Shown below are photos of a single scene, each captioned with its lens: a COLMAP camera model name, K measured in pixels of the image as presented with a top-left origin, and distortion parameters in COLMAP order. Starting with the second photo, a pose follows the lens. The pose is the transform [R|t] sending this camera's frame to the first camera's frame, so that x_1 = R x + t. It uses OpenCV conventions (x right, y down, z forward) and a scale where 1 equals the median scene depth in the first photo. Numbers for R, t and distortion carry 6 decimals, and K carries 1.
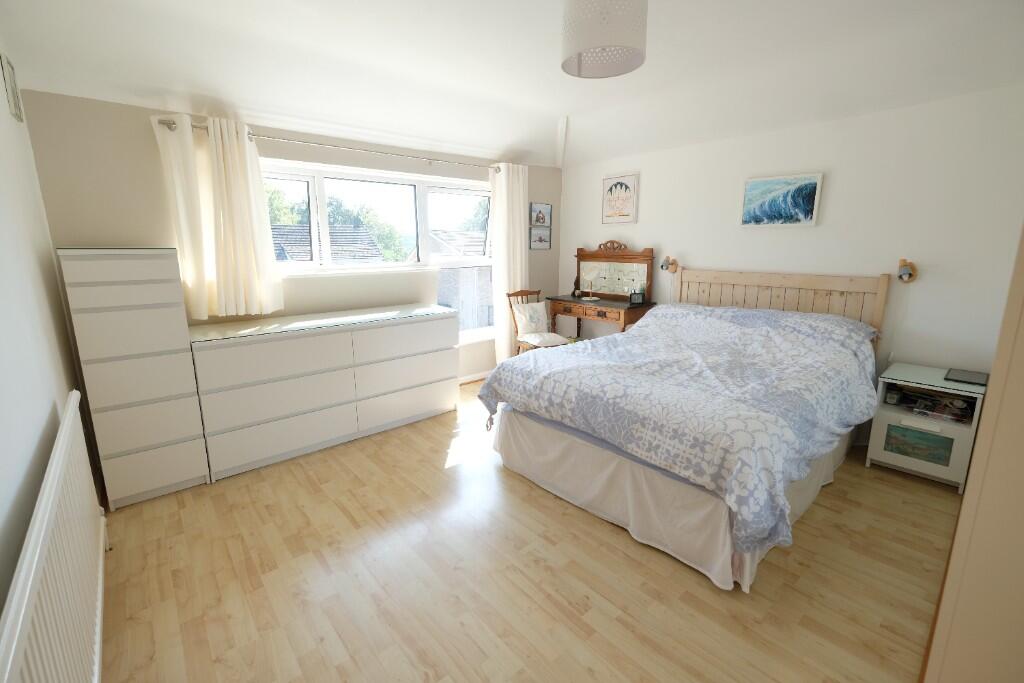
lens RADIAL K [[445.9, 0, 513.7], [0, 445.9, 340.1], [0, 0, 1]] dist [0.002282, -0.000024]
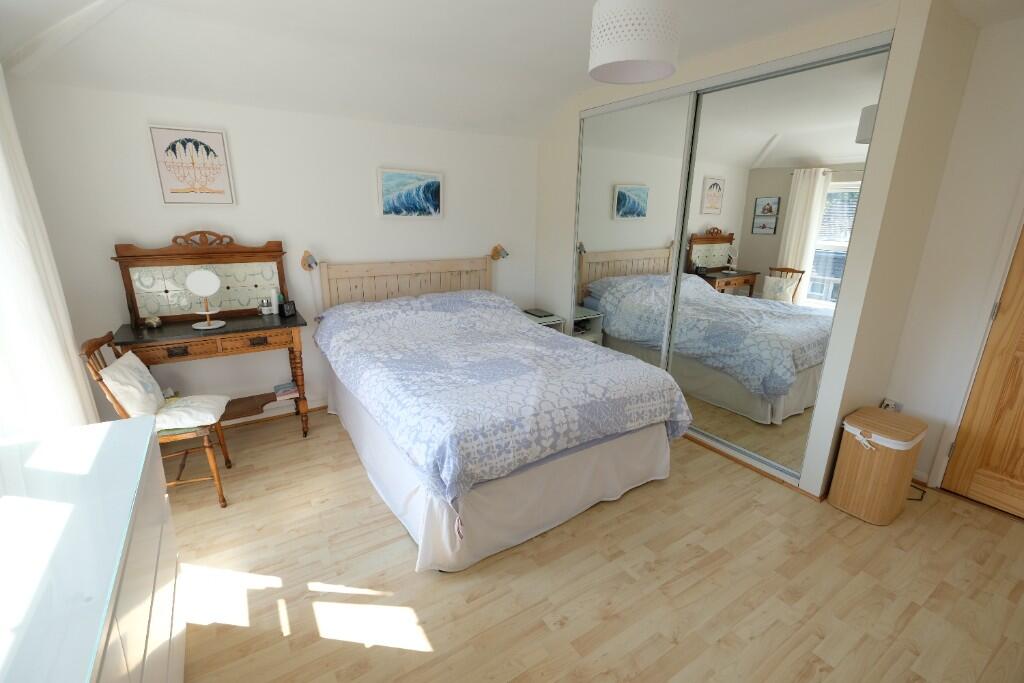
lens RADIAL K [[445.9, 0, 512.6], [0, 445.9, 339.8], [0, 0, 1]] dist [0.002282, -0.000024]
pose [[0.147417, -0.261580, 0.953858, -0.493564], [0.193253, 0.953424, 0.231594, -0.179102], [-0.970011, 0.150195, 0.191102, 0.611379]]
